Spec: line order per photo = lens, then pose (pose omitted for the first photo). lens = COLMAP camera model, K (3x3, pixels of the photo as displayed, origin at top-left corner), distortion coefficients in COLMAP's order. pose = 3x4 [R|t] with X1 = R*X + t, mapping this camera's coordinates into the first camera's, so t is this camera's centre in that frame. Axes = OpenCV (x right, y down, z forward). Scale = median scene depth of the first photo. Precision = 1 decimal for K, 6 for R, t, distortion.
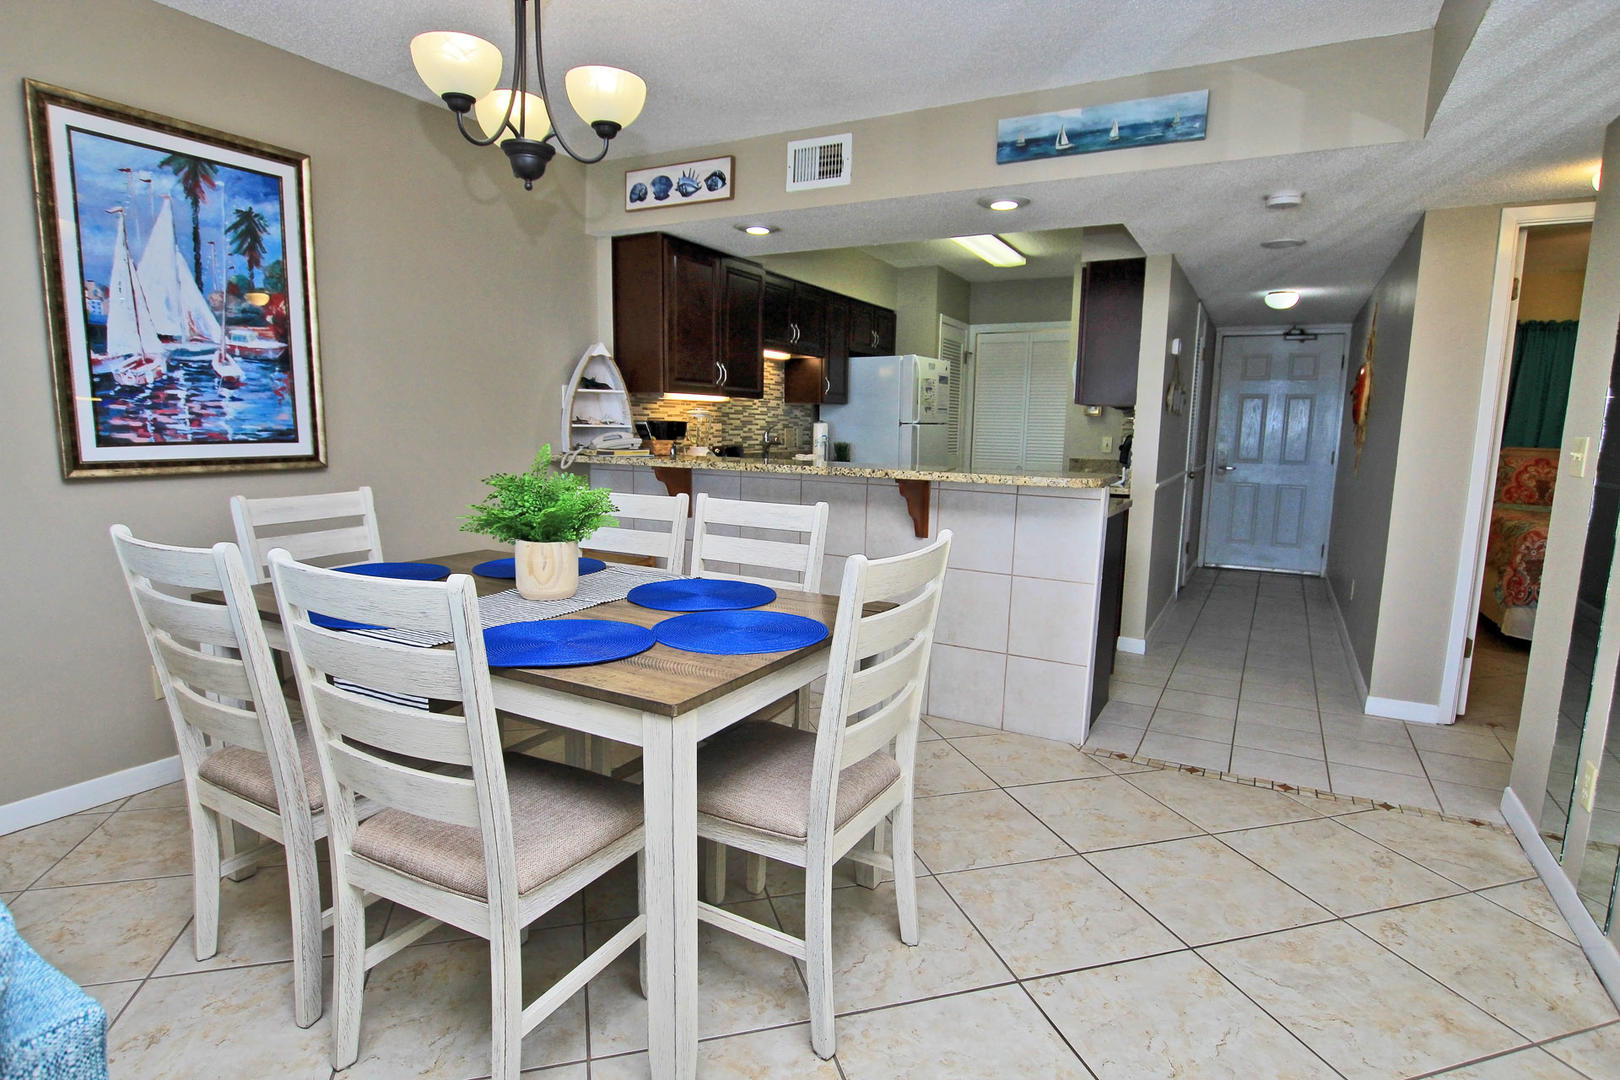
lens RADIAL K [[840.1, 0, 812.3], [0, 840.1, 540.5], [0, 0, 1]] dist [-0.024709, -0.000324]
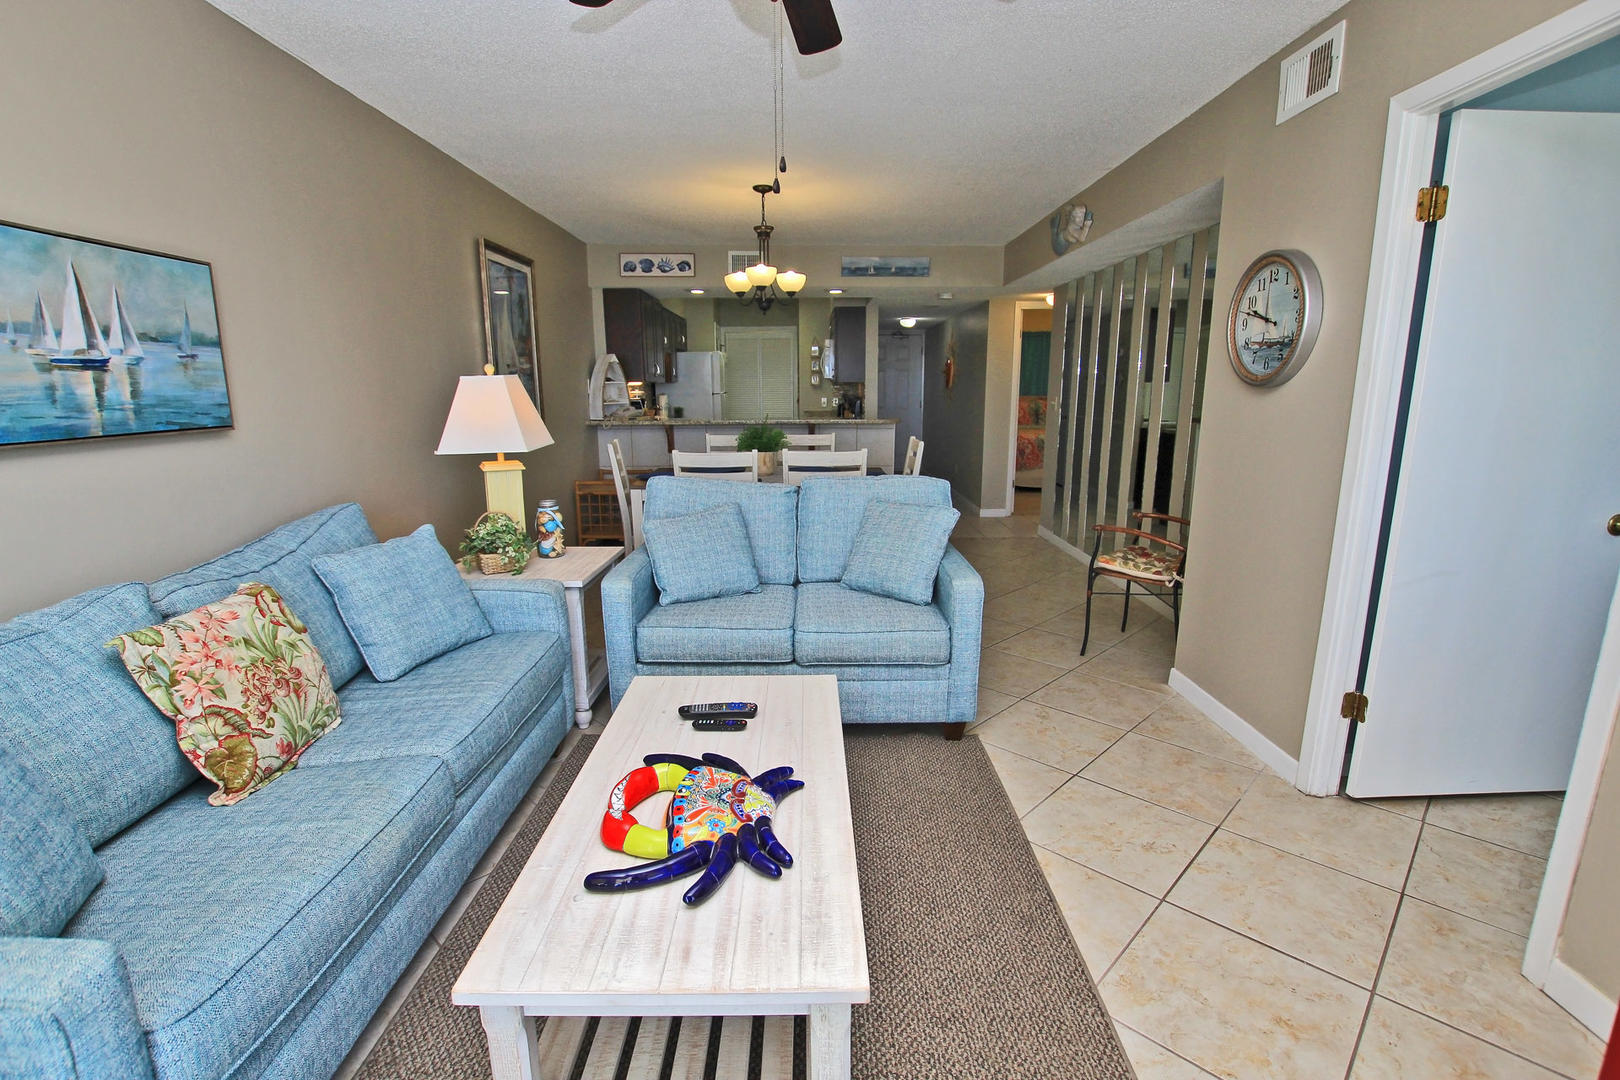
lens RADIAL K [[748.8, 0, 807.4], [0, 748.8, 547.7], [0, 0, 1]] dist [-0.030799, 0.003955]
pose [[0.872121, -0.125975, 0.472795, -0.687116], [0.087461, 0.990862, 0.102682, 0.034768], [-0.481410, -0.048200, 0.875169, -0.553647]]
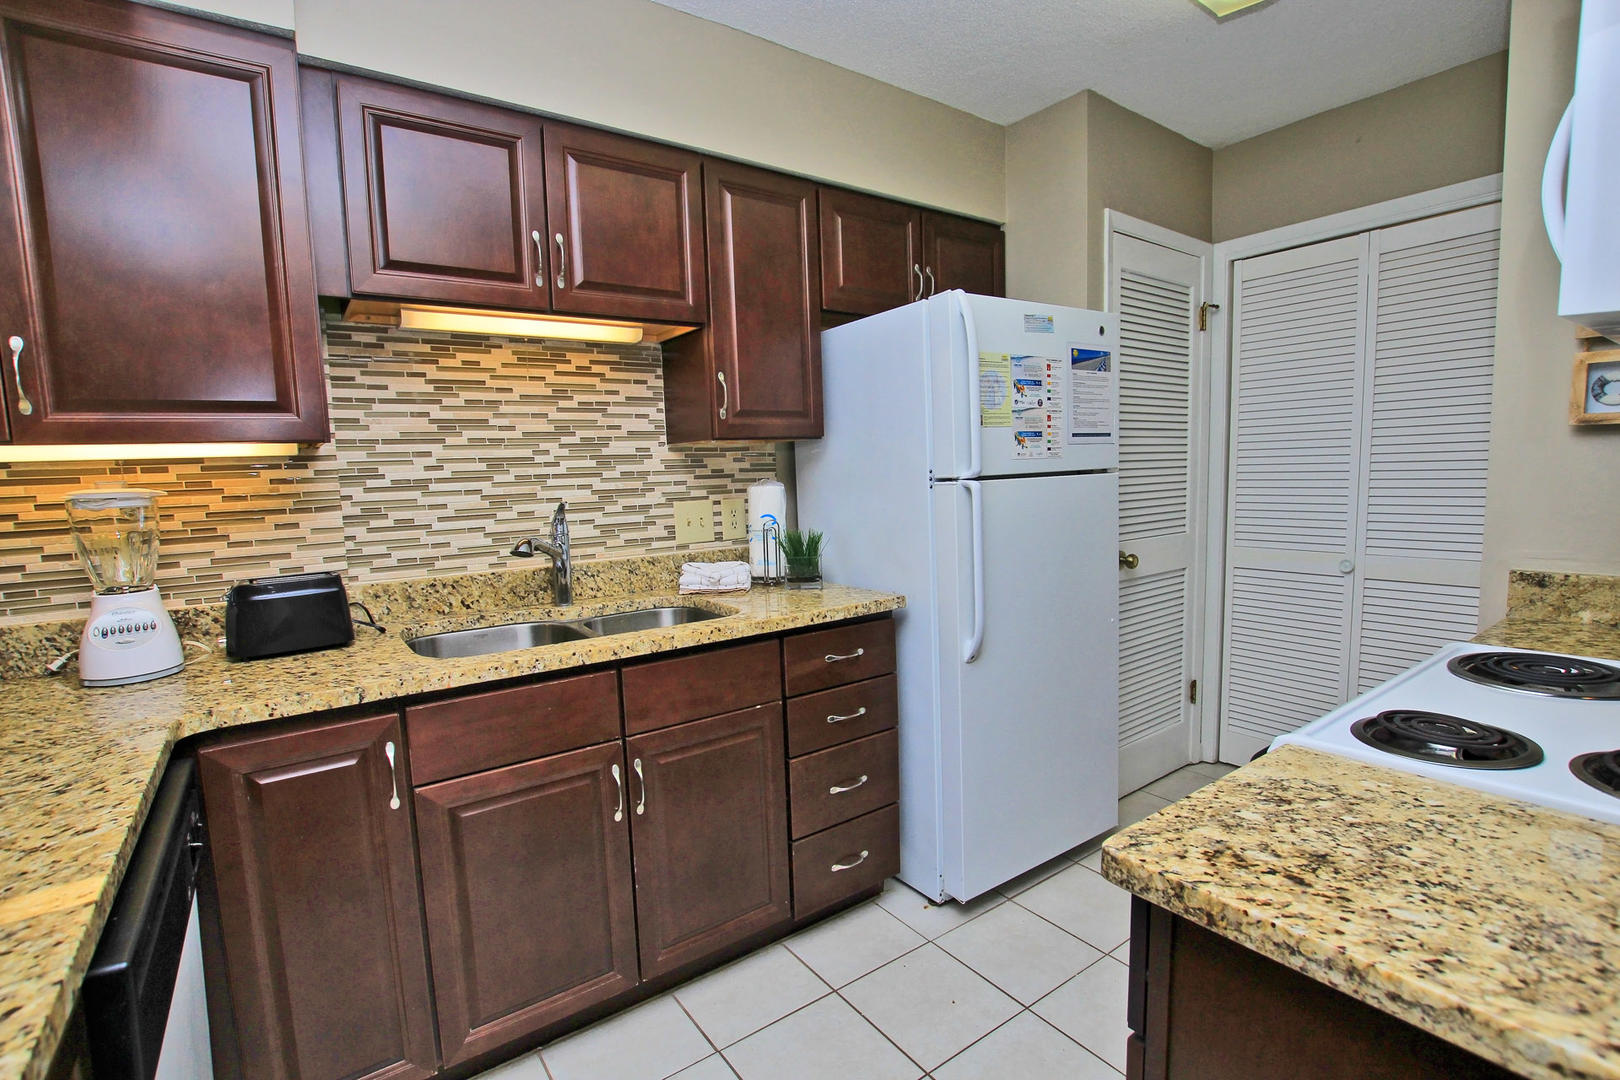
lens RADIAL K [[748.8, 0, 815.0], [0, 748.8, 544.6], [0, 0, 1]] dist [-0.030799, 0.003955]
pose [[0.902092, -0.004468, -0.431521, 0.303795], [-0.010752, 0.999403, -0.032826, -0.149408], [0.431410, 0.034252, 0.901505, 1.022188]]
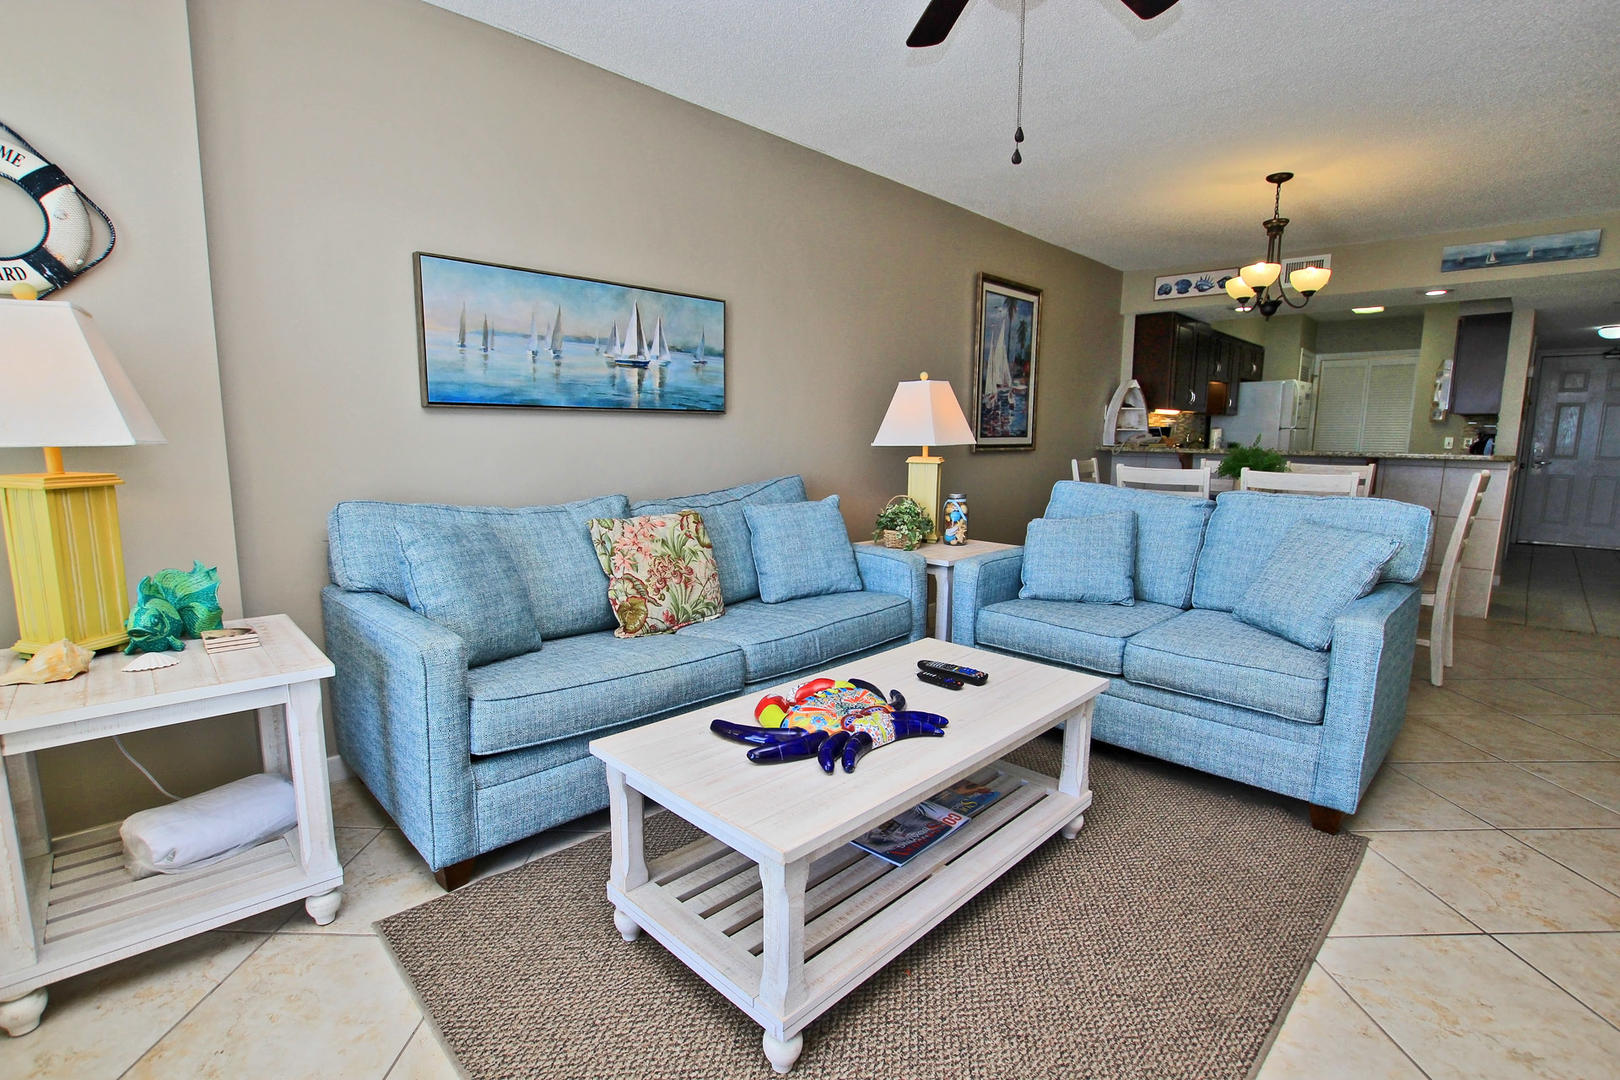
lens RADIAL K [[748.8, 0, 814.6], [0, 748.8, 548.7], [0, 0, 1]] dist [-0.030799, 0.003955]
pose [[0.963783, 0.028927, -0.265114, -0.473196], [-0.026148, 0.999560, 0.014006, 0.099228], [0.265402, -0.006567, 0.964115, -0.616424]]
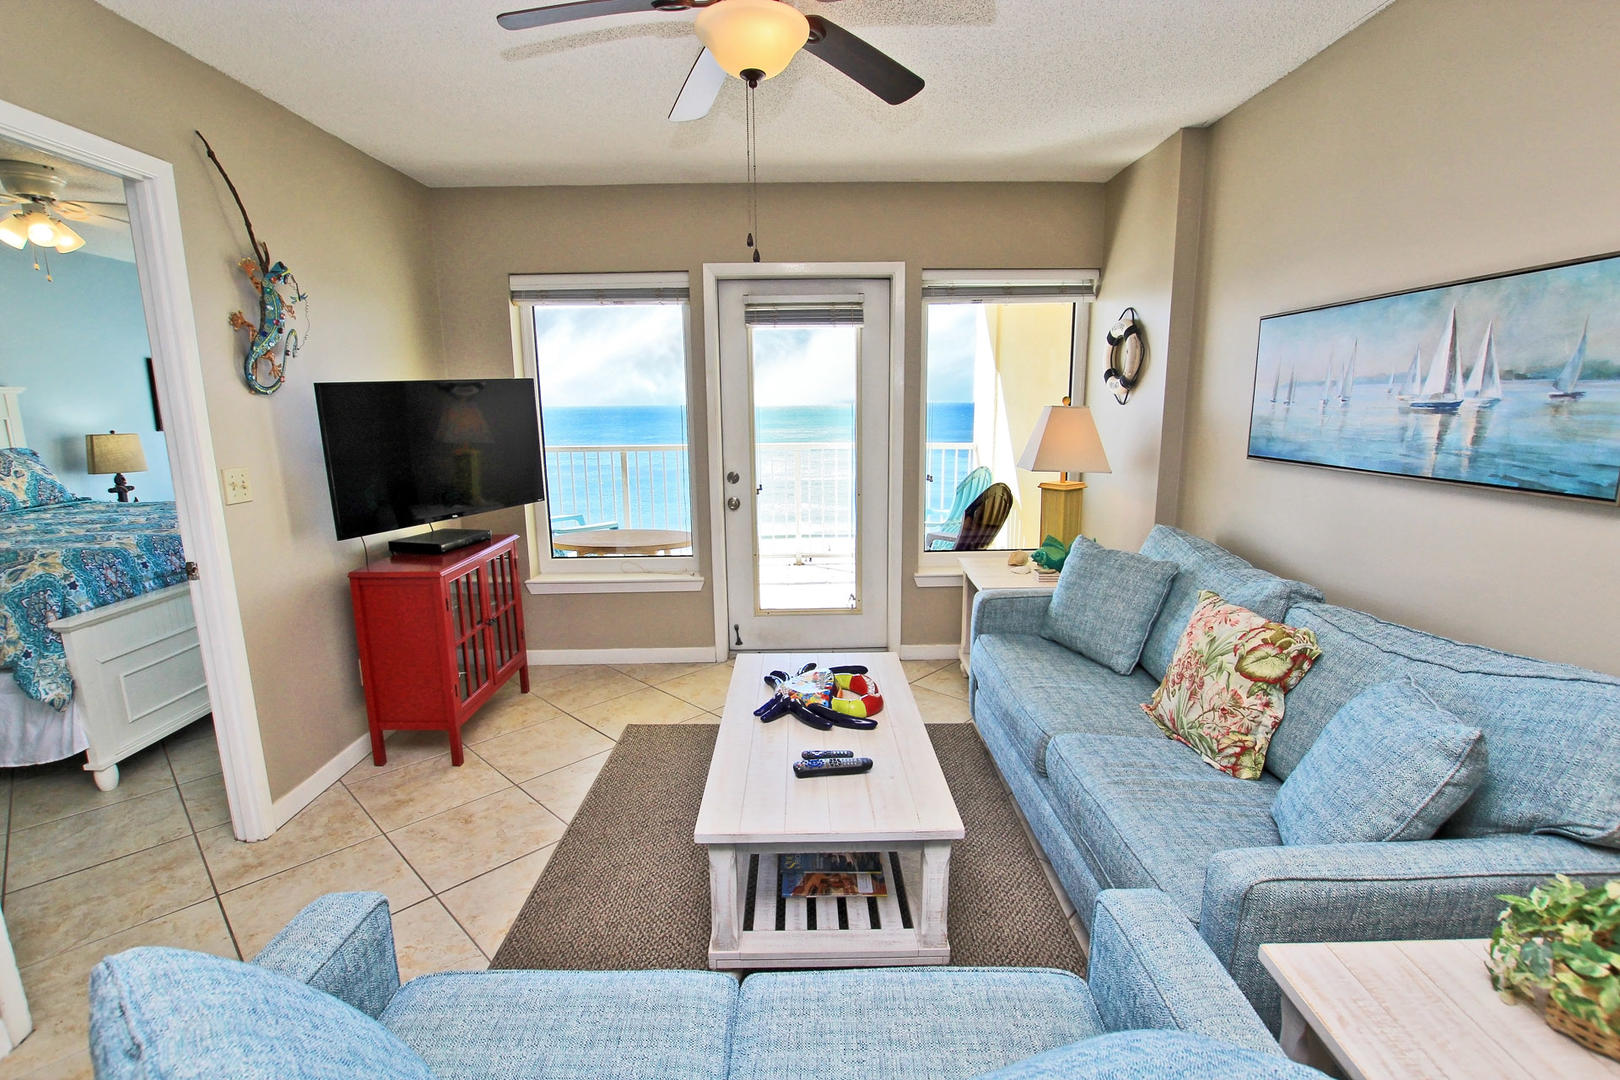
lens RADIAL K [[748.8, 0, 808.8], [0, 748.8, 547.6], [0, 0, 1]] dist [-0.030799, 0.003955]
pose [[-0.866673, 0.086353, -0.491347, -0.274407], [-0.073890, 0.951823, 0.297612, -0.092938], [0.493375, 0.294238, -0.818538, 0.258323]]
